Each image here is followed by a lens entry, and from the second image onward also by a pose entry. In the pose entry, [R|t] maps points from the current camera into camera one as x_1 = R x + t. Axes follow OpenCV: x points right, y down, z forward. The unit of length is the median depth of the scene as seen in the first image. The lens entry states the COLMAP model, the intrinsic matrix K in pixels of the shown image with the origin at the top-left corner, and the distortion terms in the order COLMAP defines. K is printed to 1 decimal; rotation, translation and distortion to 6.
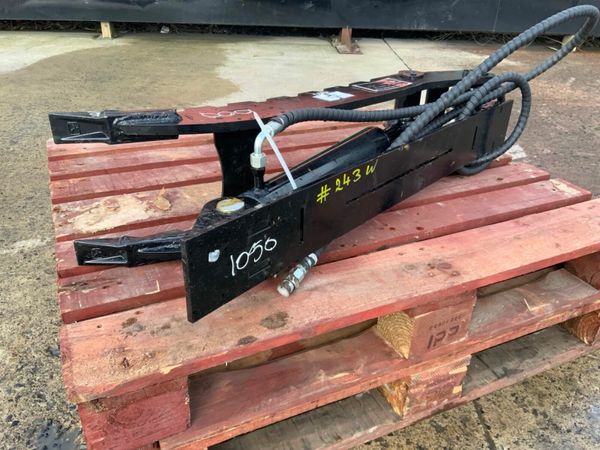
lens RADIAL K [[501.0, 0, 300.0], [0, 501.0, 228.6], [0, 0, 1]] dist [0.067052, -0.127499]
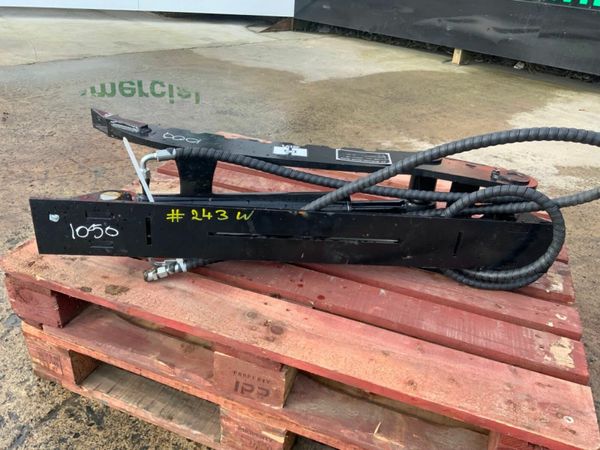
lens RADIAL K [[501.0, 0, 300.0], [0, 501.0, 228.6], [0, 0, 1]] dist [0.067052, -0.127499]
pose [[0.693561, 0.362627, -0.622474, 0.876708], [-0.383662, 0.917267, 0.106885, -0.243967], [0.609735, 0.164689, 0.775307, 0.188543]]
